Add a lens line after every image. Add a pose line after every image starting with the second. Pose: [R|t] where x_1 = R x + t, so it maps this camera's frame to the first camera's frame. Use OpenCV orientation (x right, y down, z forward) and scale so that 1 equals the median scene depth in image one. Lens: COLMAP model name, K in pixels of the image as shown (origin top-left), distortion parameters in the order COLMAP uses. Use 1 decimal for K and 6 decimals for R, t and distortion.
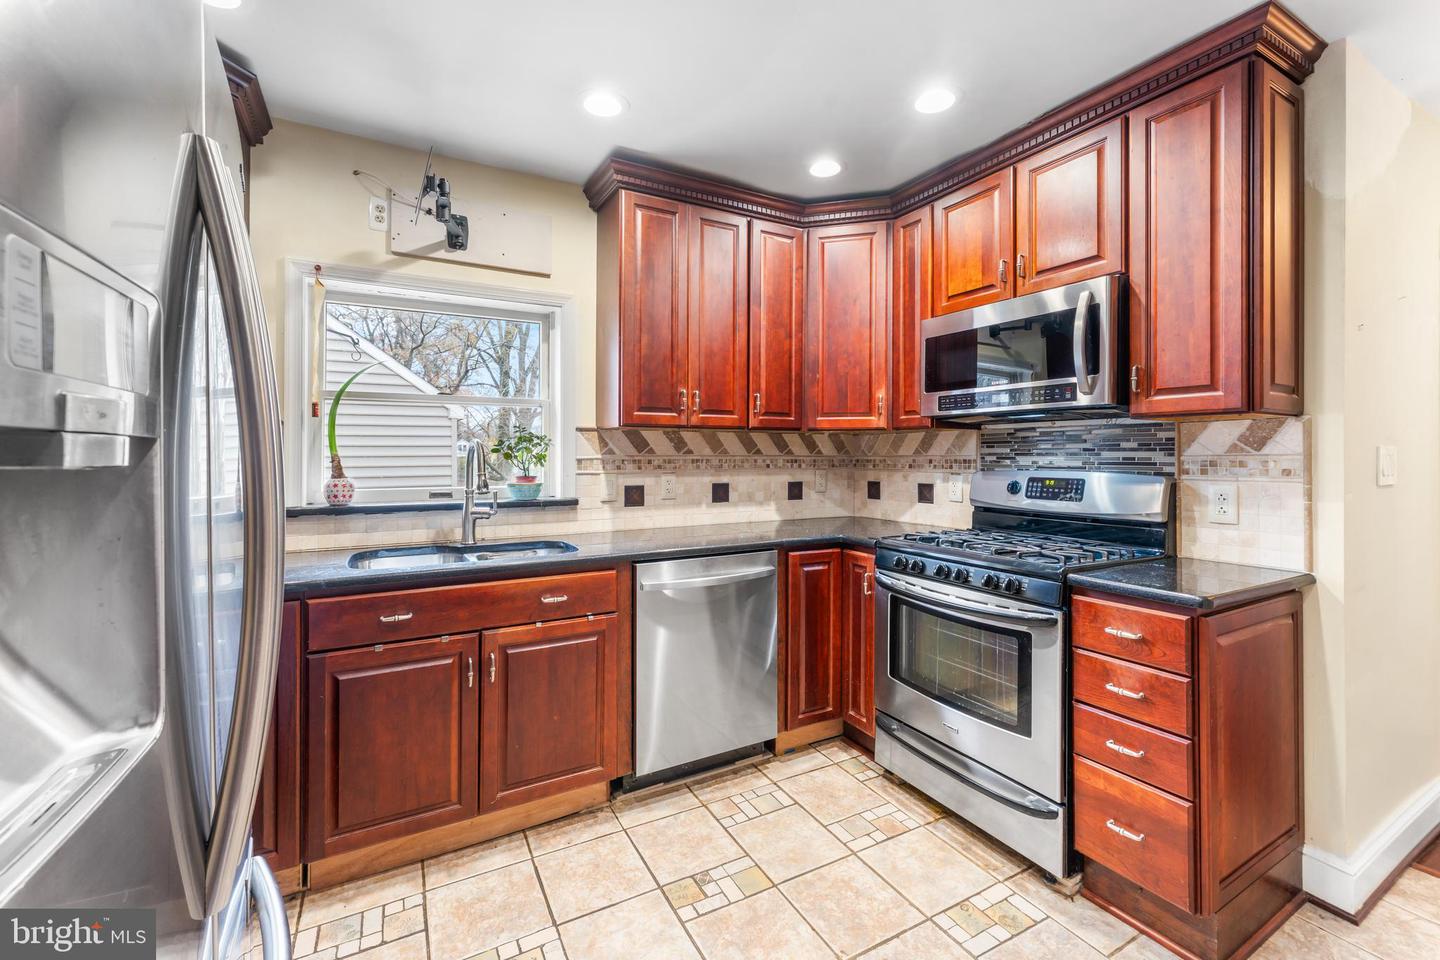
lens RADIAL K [[599.4, 0, 720.2], [0, 599.4, 449.5], [0, 0, 1]] dist [0.002251, 0.000280]
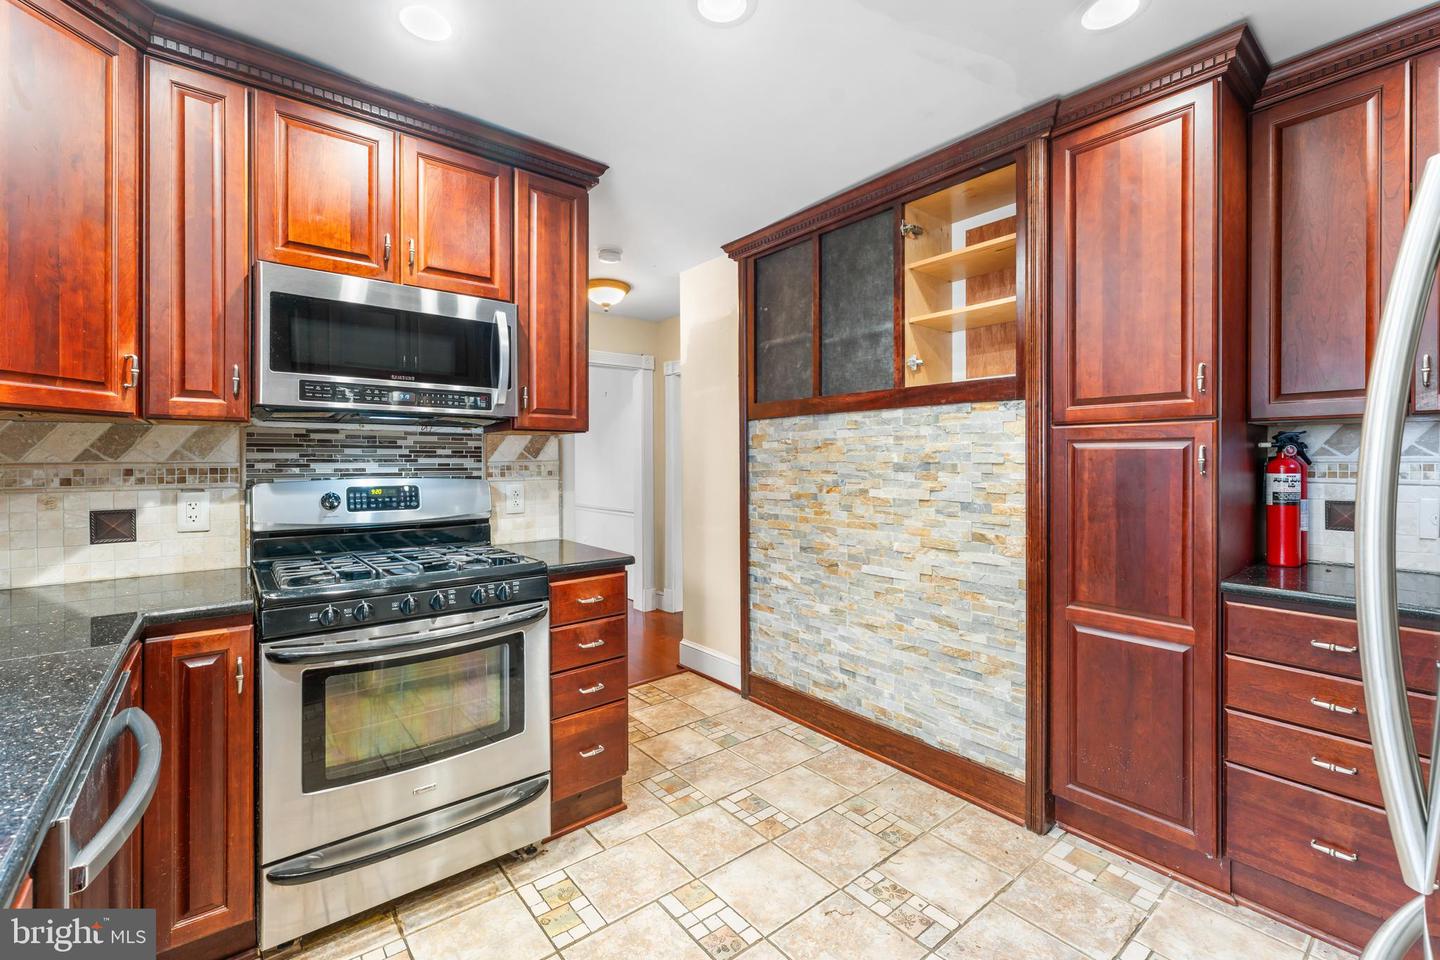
lens RADIAL K [[611.3, 0, 719.3], [0, 611.3, 464.2], [0, 0, 1]] dist [-0.000104, -0.000188]
pose [[-0.164597, -0.004815, 0.986349, -0.457020], [-0.006561, 0.999971, 0.003787, 0.006554], [-0.986339, -0.005848, -0.164623, 0.652569]]
